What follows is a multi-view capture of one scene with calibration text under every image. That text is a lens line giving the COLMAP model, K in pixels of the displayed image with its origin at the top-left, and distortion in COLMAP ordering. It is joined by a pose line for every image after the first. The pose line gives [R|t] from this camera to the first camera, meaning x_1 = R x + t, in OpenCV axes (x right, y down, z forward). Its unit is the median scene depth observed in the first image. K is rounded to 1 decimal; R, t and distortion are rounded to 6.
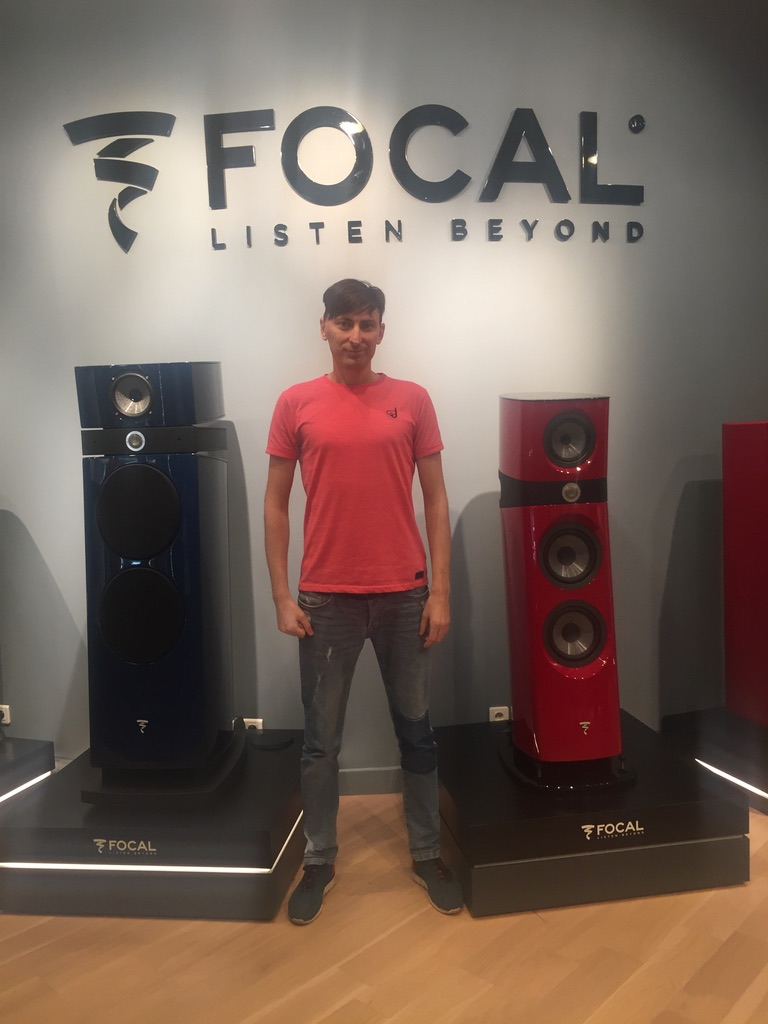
lens RADIAL K [[855.4, 0, 381.5], [0, 855.4, 510.4], [0, 0, 1]] dist [0.050613, -0.068577]
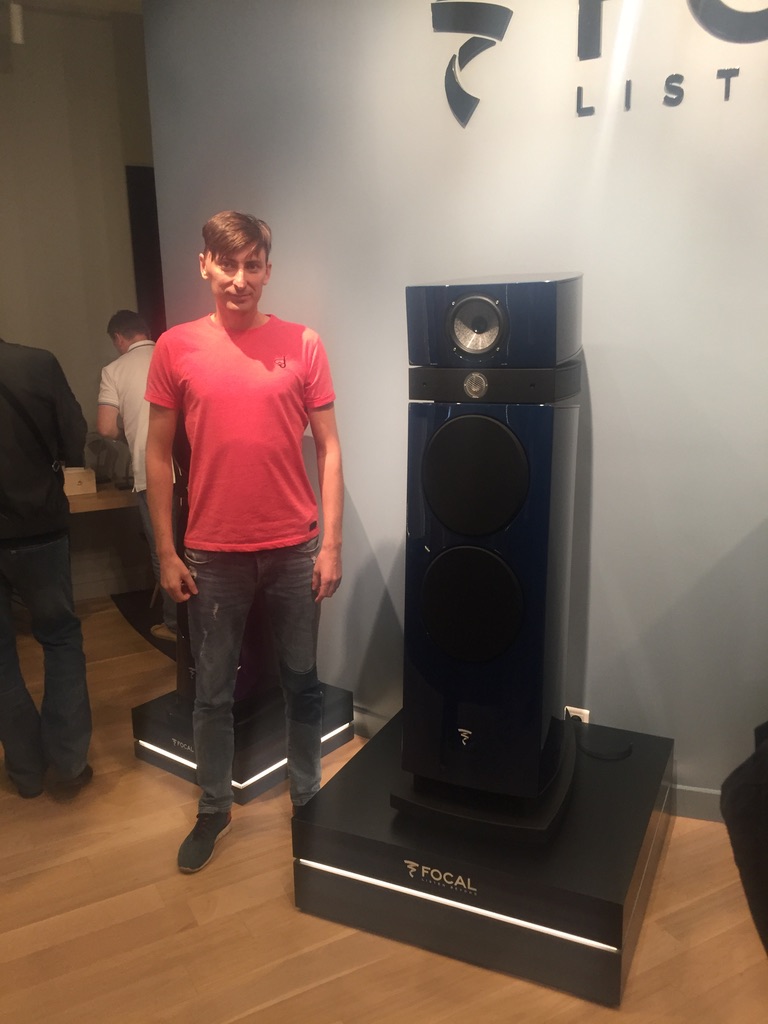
lens RADIAL K [[855.4, 0, 380.1], [0, 855.4, 519.2], [0, 0, 1]] dist [0.050613, -0.068577]
pose [[0.949890, 0.088095, -0.299913, -0.102210], [-0.043292, 0.987295, 0.152890, -0.062075], [0.309572, -0.132245, 0.941635, 0.184384]]
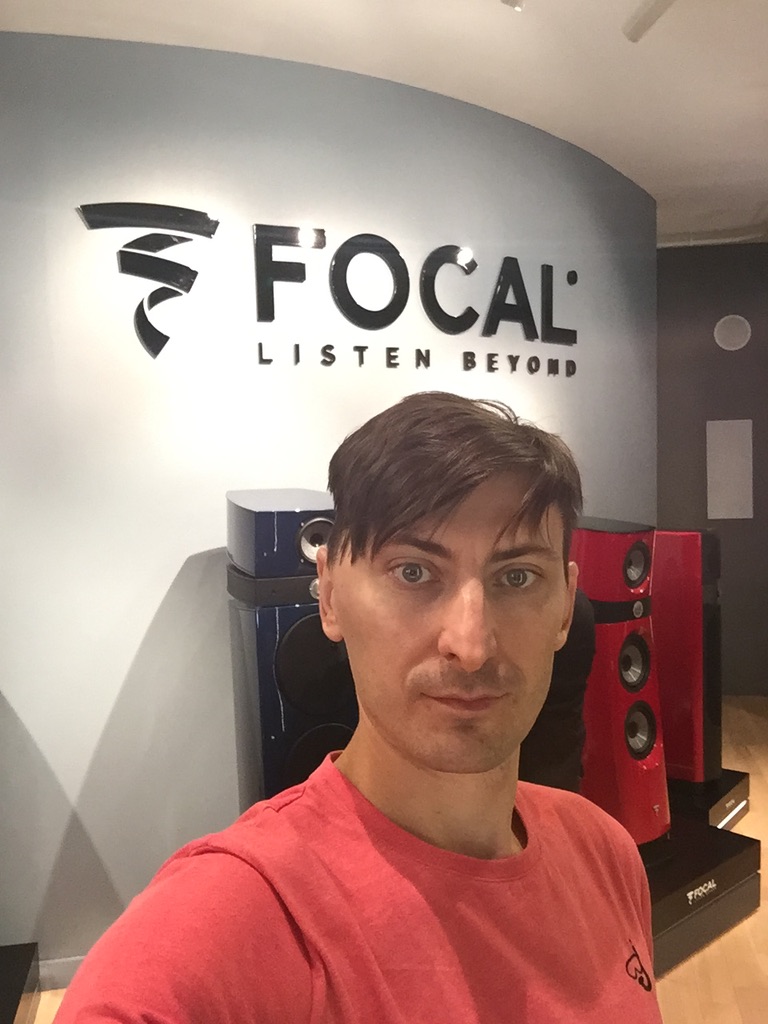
lens RADIAL K [[936.9, 0, 385.5], [0, 936.9, 514.4], [0, 0, 1]] dist [0.015893, 0.000000]
pose [[0.851839, -0.016902, 0.523530, -0.621677], [0.038016, 0.998838, -0.029609, -0.105664], [-0.522422, 0.045124, 0.851492, 0.068654]]
